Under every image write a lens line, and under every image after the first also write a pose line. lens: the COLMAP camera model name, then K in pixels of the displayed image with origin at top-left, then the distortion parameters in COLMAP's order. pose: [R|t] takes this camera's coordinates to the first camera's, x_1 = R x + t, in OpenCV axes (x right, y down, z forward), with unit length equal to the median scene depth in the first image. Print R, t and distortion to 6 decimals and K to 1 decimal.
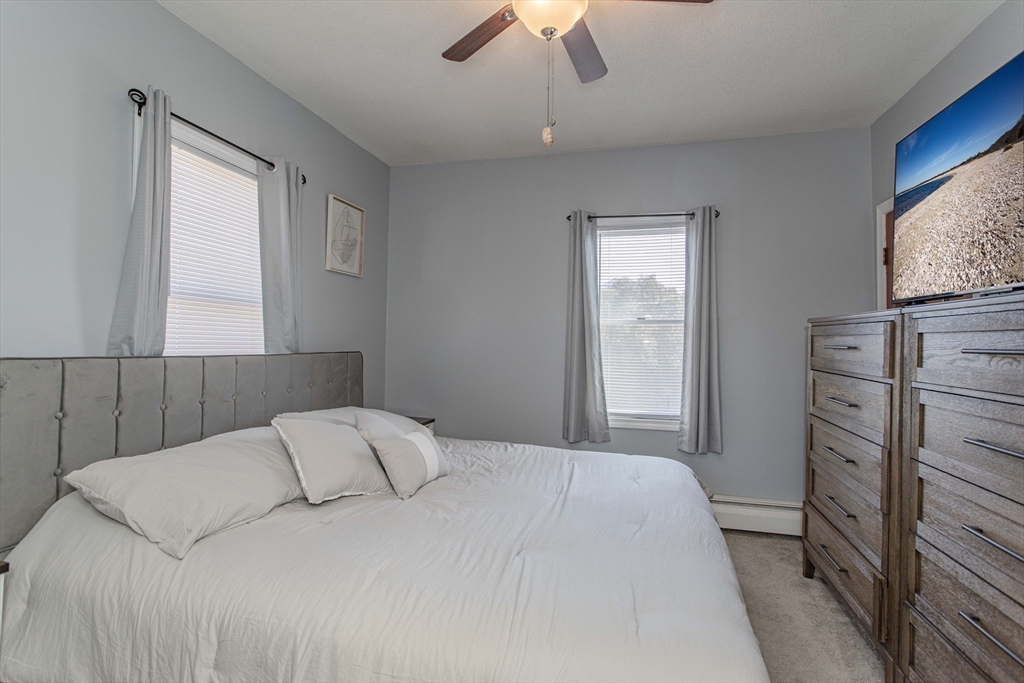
lens RADIAL K [[492.4, 0, 512.0], [0, 492.4, 341.5], [0, 0, 1]] dist [0.003553, 0.000312]
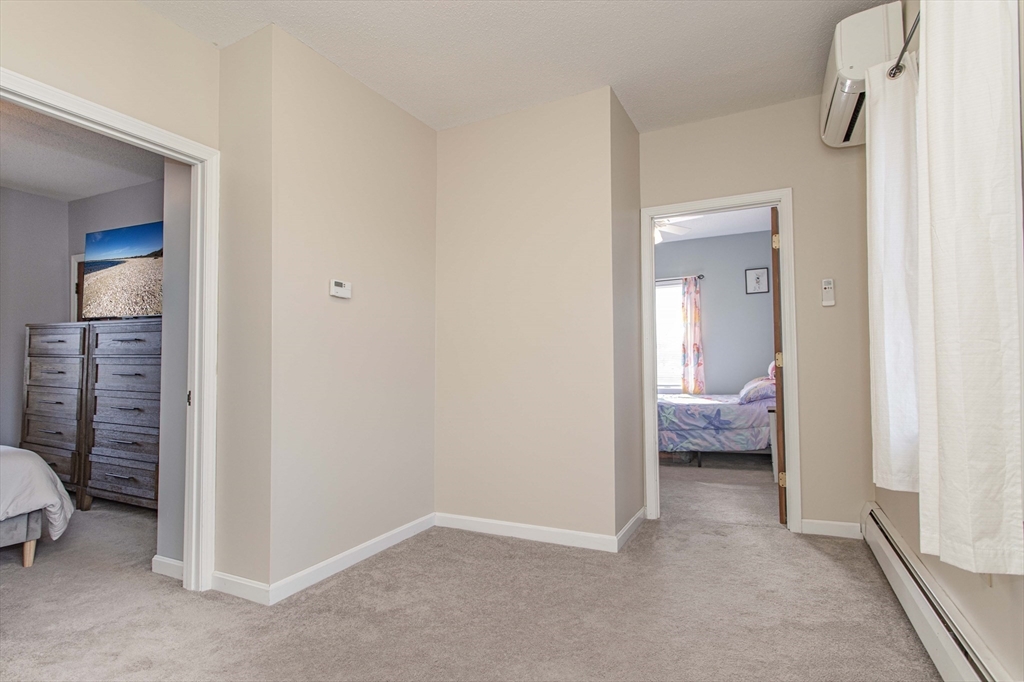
lens RADIAL K [[492.4, 0, 512.0], [0, 492.4, 341.0], [0, 0, 1]] dist [0.003553, 0.000312]
pose [[0.184265, 0.022018, 0.982630, -0.794677], [0.002127, 0.999738, -0.022800, 0.055046], [-0.982874, 0.006292, 0.184170, -0.977850]]
